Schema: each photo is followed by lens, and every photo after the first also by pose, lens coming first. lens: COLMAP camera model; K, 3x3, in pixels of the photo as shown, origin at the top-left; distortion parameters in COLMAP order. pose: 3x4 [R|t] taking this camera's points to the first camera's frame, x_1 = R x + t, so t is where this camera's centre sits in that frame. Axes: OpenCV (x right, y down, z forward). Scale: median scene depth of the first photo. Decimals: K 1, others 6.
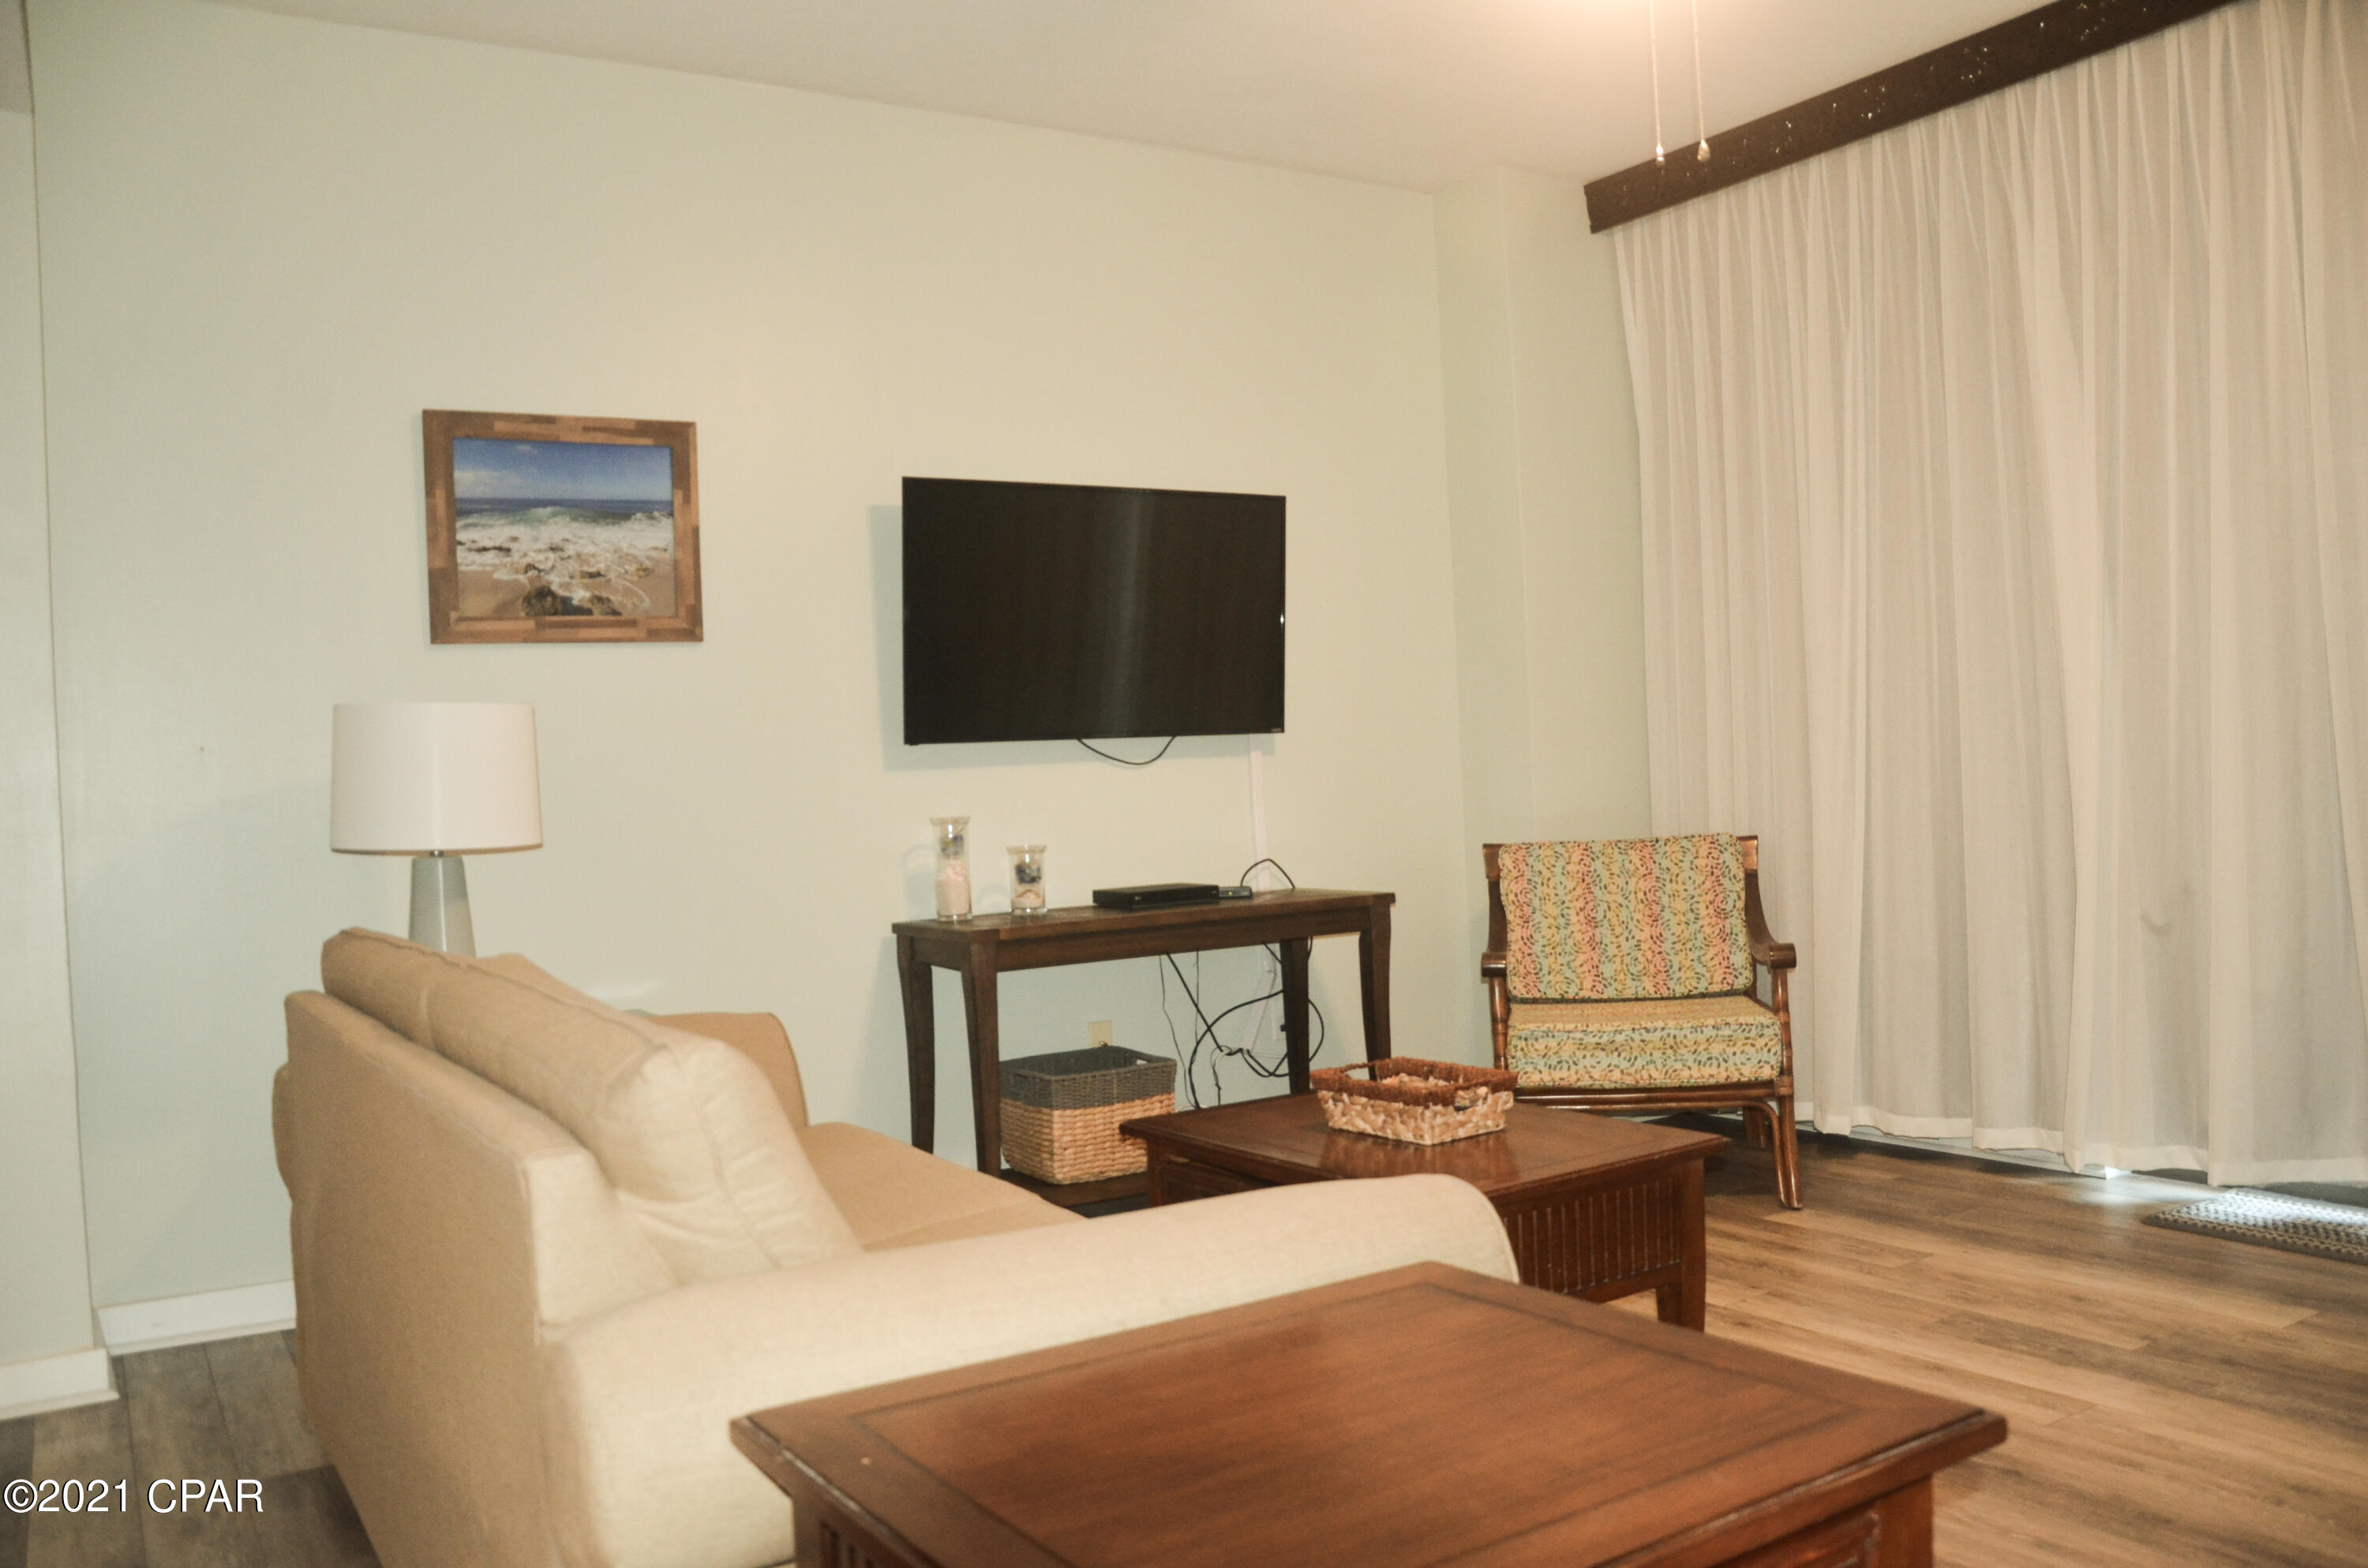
lens RADIAL K [[1856.2, 0, 1193.9], [0, 1856.2, 795.1], [0, 0, 1]] dist [-0.159334, 0.129189]
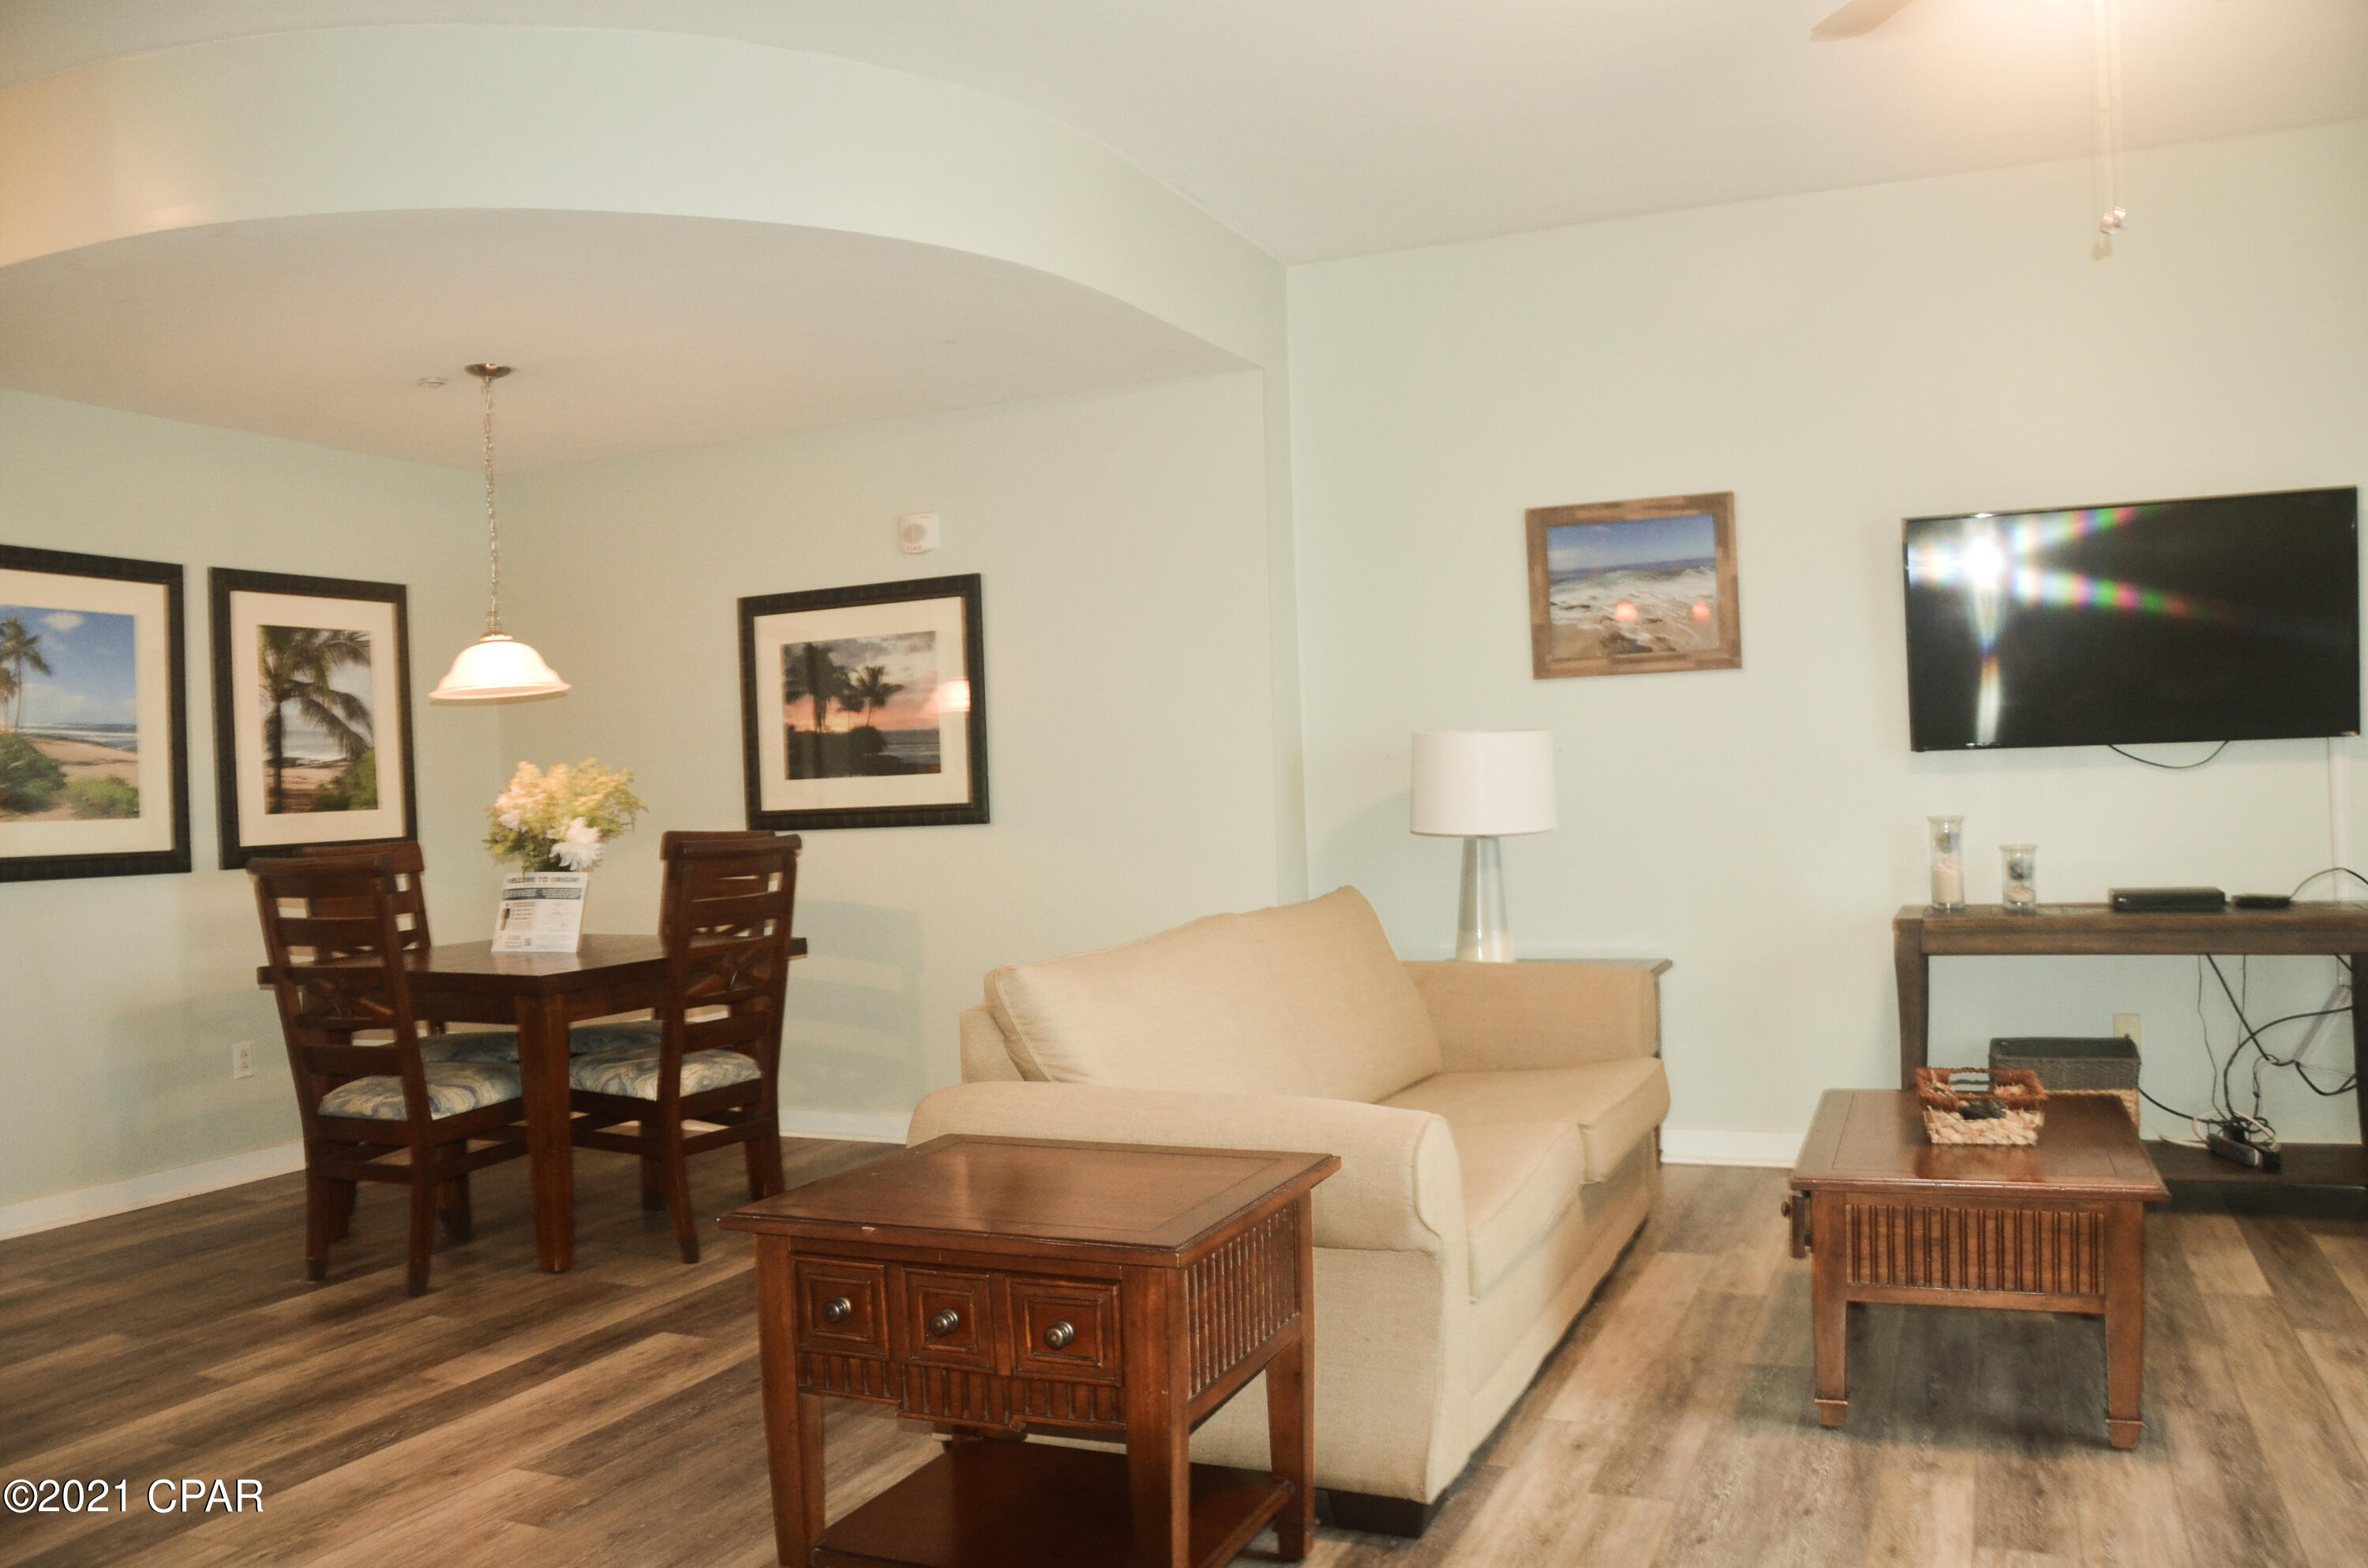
lens RADIAL K [[1856.2, 0, 1193.9], [0, 1856.2, 795.1], [0, 0, 1]] dist [-0.159334, 0.129189]
pose [[0.558498, 0.032674, -0.828862, 0.533965], [0.002270, 0.999160, 0.040916, -0.048070], [0.829503, -0.024733, 0.557954, 0.000787]]
